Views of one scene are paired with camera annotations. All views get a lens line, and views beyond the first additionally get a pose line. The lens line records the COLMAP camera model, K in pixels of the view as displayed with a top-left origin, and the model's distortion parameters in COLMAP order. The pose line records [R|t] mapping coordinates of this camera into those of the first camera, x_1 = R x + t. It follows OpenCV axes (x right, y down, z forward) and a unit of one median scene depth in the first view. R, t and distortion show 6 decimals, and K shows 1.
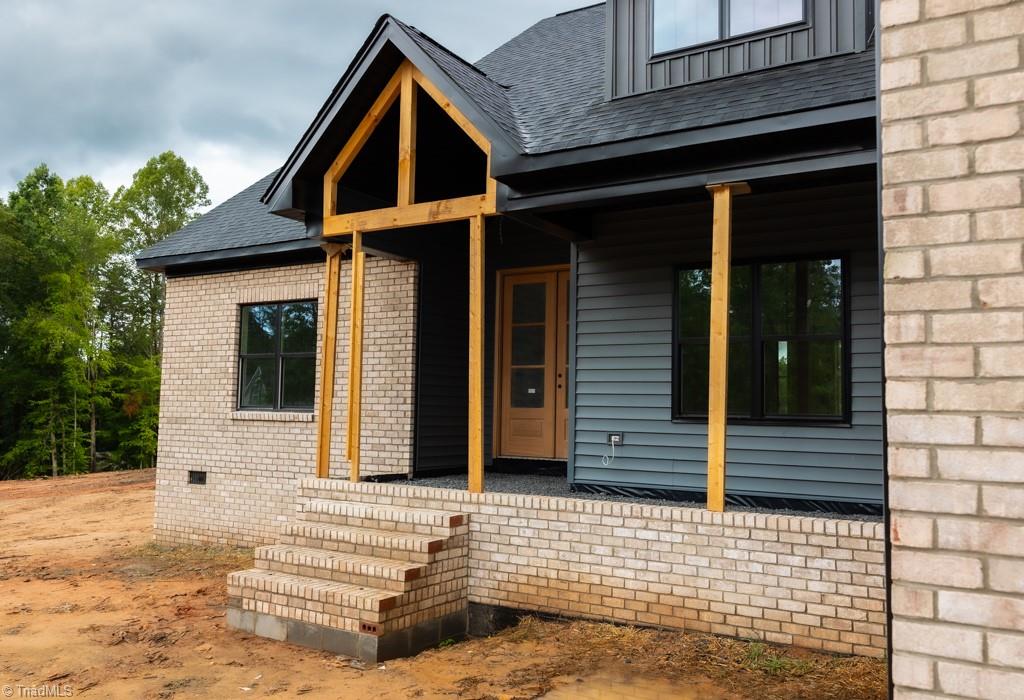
lens RADIAL K [[837.5, 0, 512.0], [0, 837.5, 350.0], [0, 0, 1]] dist [0.007569, -0.003397]
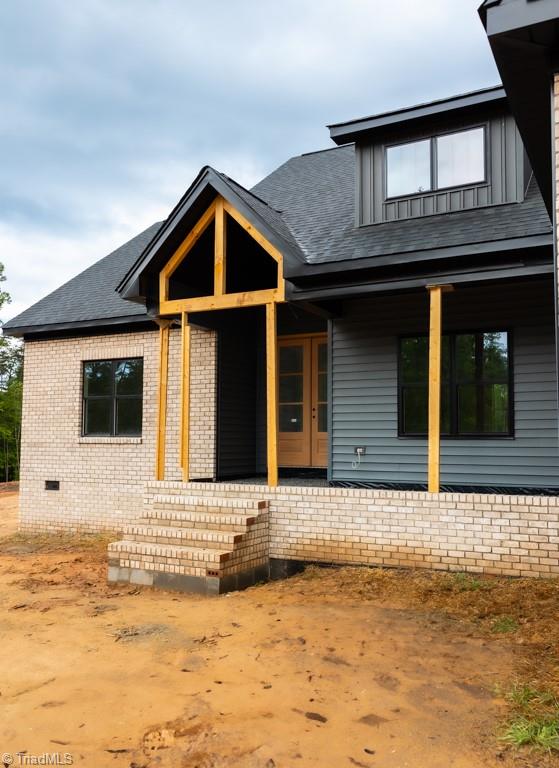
lens RADIAL K [[650.6, 0, 289.3], [0, 650.6, 398.8], [0, 0, 1]] dist [0.009167, 0.004564]
pose [[0.996579, -0.007980, 0.082260, -0.105974], [0.007221, 0.999929, 0.009524, 0.000990], [-0.082330, -0.008898, 0.996565, -0.166155]]
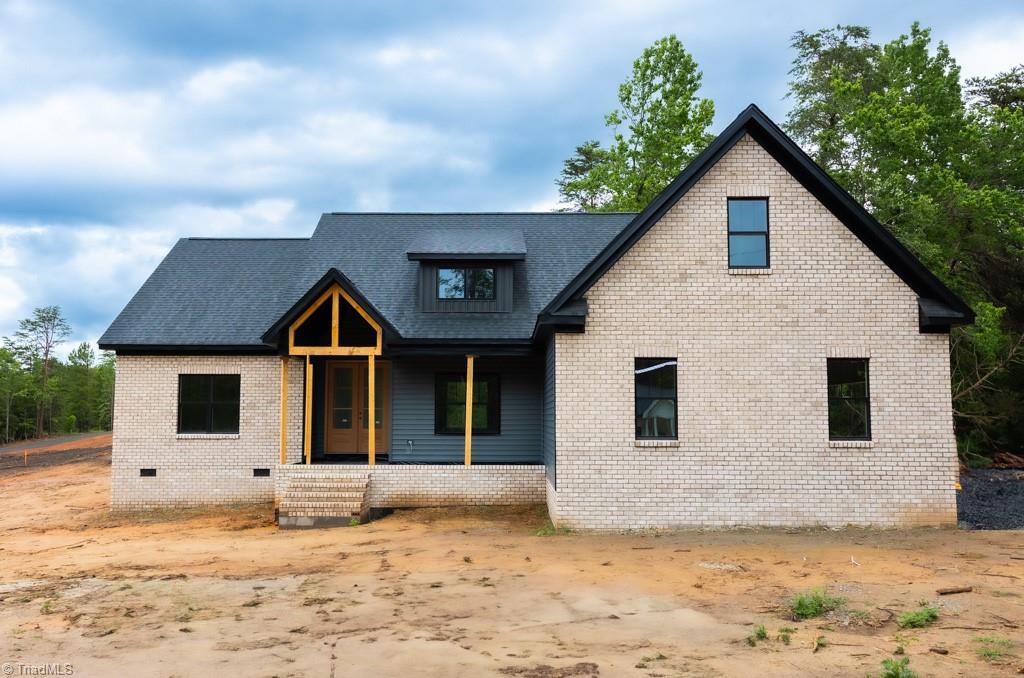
lens RADIAL K [[856.3, 0, 512.0], [0, 856.3, 339.0], [0, 0, 1]] dist [0.008371, 0.002190]
pose [[0.842573, 0.032221, 0.537618, -1.062502], [-0.027048, 0.999481, -0.017511, -0.173961], [-0.537903, 0.000213, 0.843007, -1.379941]]
